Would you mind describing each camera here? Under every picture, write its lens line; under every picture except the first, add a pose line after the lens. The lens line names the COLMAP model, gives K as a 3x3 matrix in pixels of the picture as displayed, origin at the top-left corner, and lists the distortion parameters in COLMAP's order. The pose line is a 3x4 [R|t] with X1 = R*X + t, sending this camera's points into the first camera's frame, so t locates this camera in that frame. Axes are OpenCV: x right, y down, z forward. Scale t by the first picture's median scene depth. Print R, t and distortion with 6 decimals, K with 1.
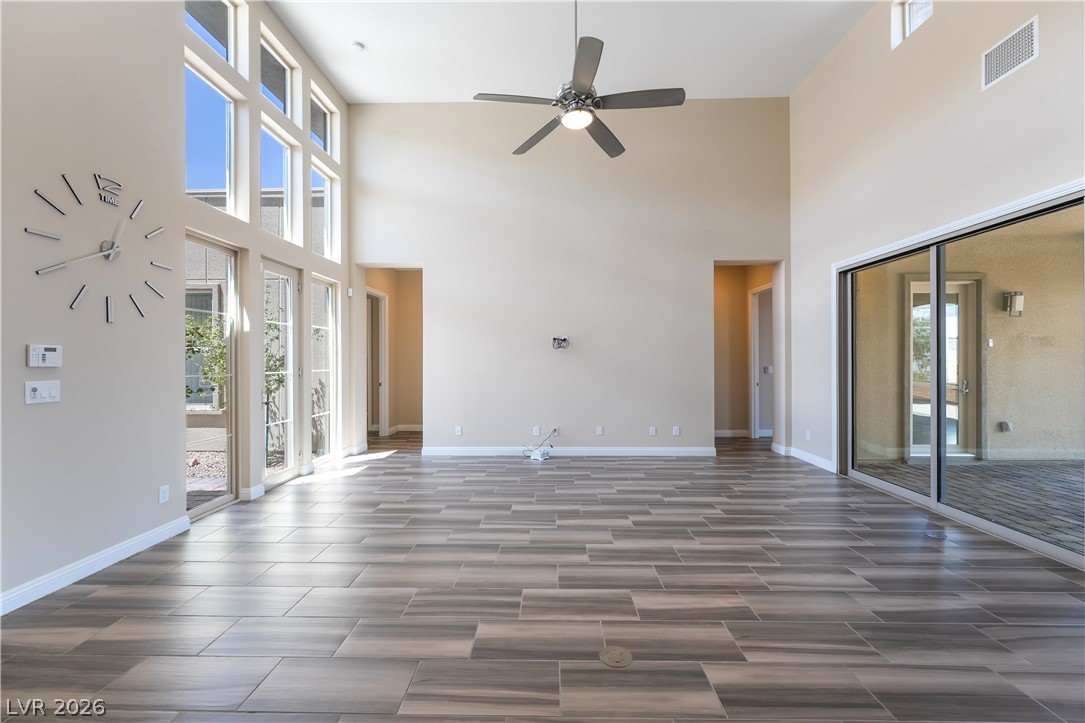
lens RADIAL K [[455.3, 0, 543.4], [0, 455.3, 359.5], [0, 0, 1]] dist [0.000848, -0.000212]
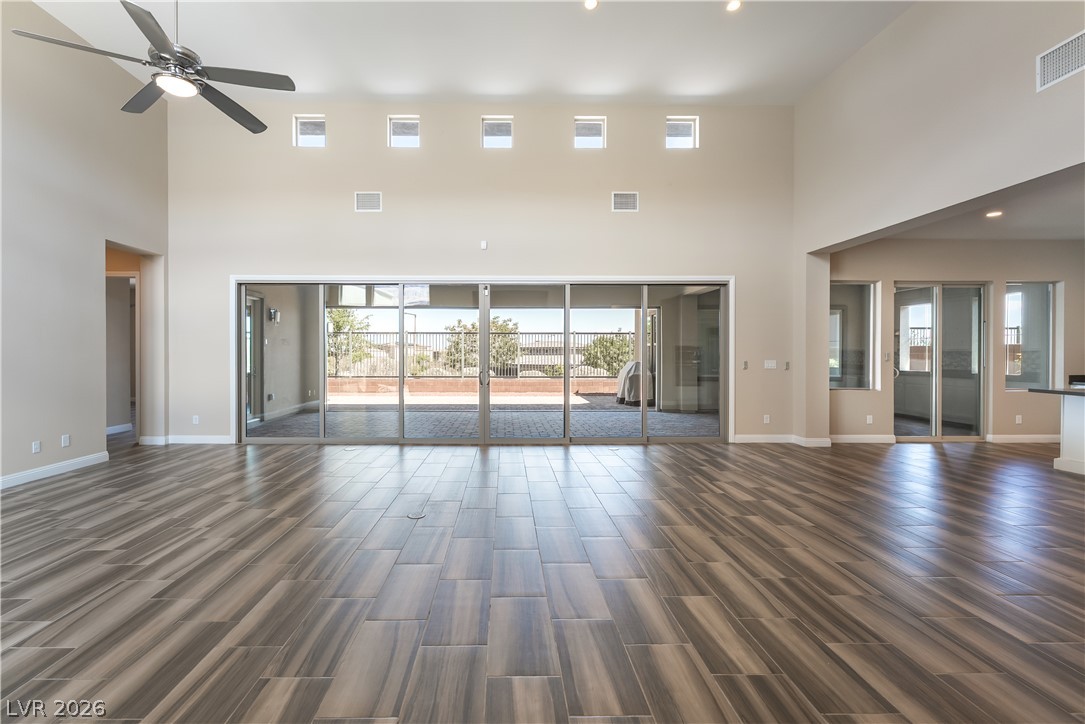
lens RADIAL K [[455.3, 0, 526.4], [0, 455.3, 356.4], [0, 0, 1]] dist [0.000848, -0.000212]
pose [[-0.044799, -0.005458, 0.998981, -0.642203], [-0.001494, 0.999984, 0.005397, 0.002962], [-0.998995, -0.001250, -0.044807, 0.256565]]
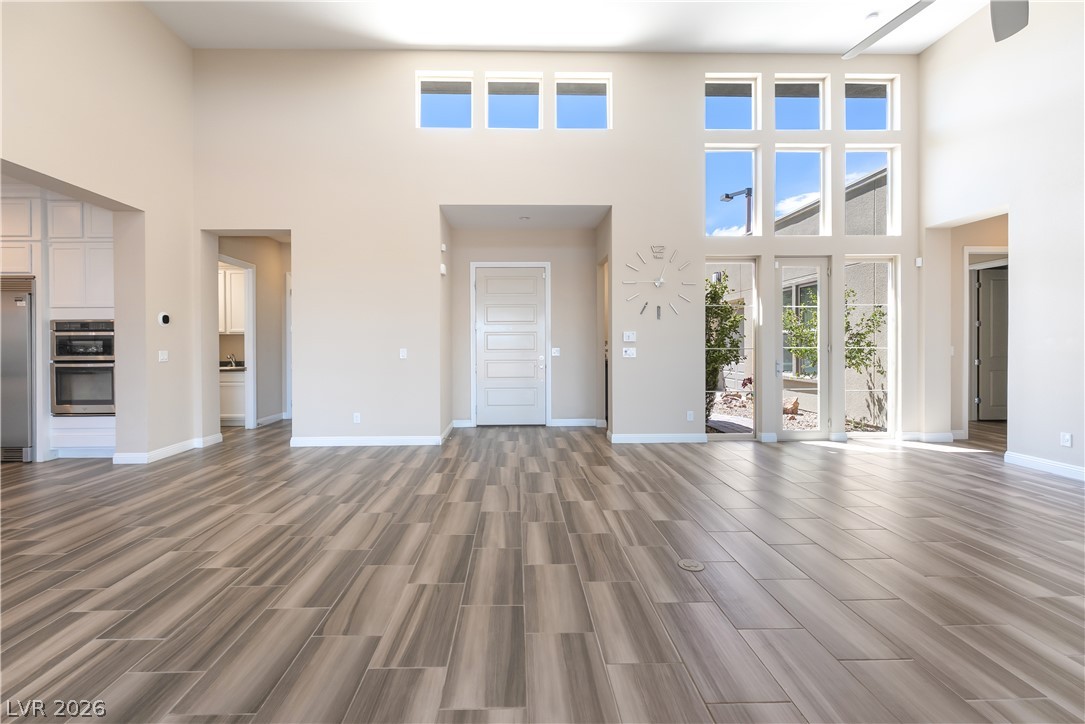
lens RADIAL K [[455.3, 0, 532.2], [0, 455.3, 347.9], [0, 0, 1]] dist [0.000848, -0.000212]
pose [[0.045111, 0.011203, -0.998919, 0.539381], [0.004195, 0.999926, 0.011404, 0.010404], [0.998973, -0.004705, 0.045061, 0.202877]]
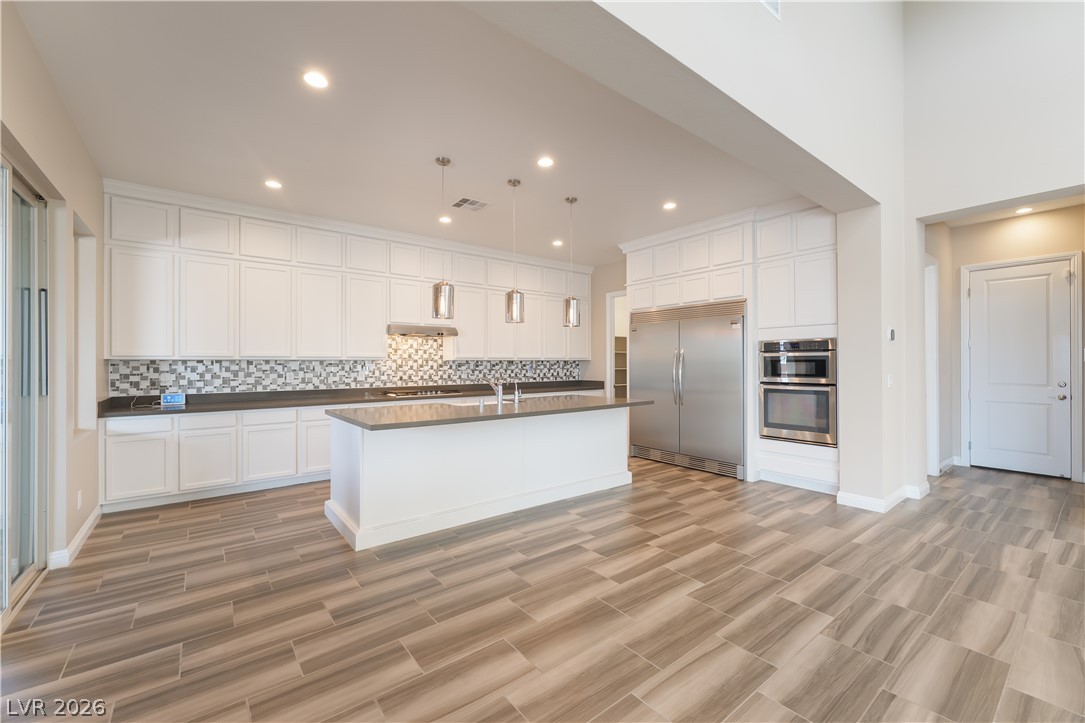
lens RADIAL K [[455.3, 0, 538.6], [0, 455.3, 359.6], [0, 0, 1]] dist [0.000848, -0.000212]
pose [[-0.782796, 0.000789, -0.622278, 0.491065], [0.006227, 0.999959, -0.006565, 0.000685], [0.622247, -0.009014, -0.782769, -0.309174]]
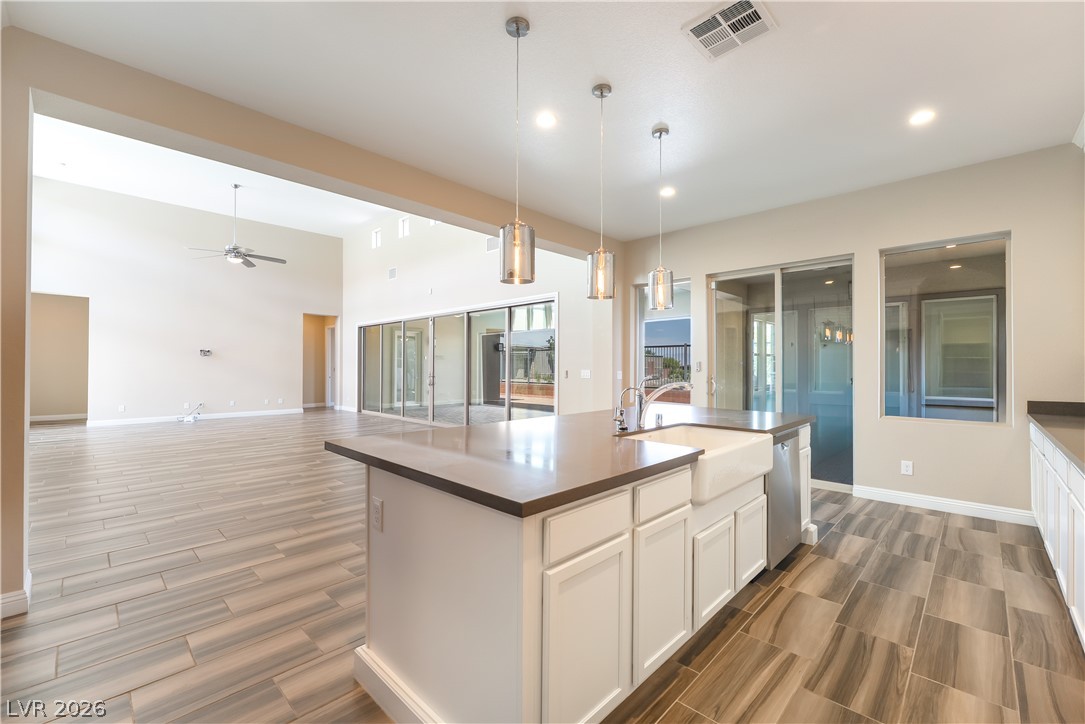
lens RADIAL K [[455.3, 0, 547.5], [0, 455.3, 360.0], [0, 0, 1]] dist [0.000848, -0.000212]
pose [[0.672049, 0.014781, 0.740359, -0.433375], [-0.004312, 0.999862, -0.016048, 0.013748], [-0.740494, 0.007593, 0.672020, -1.295389]]
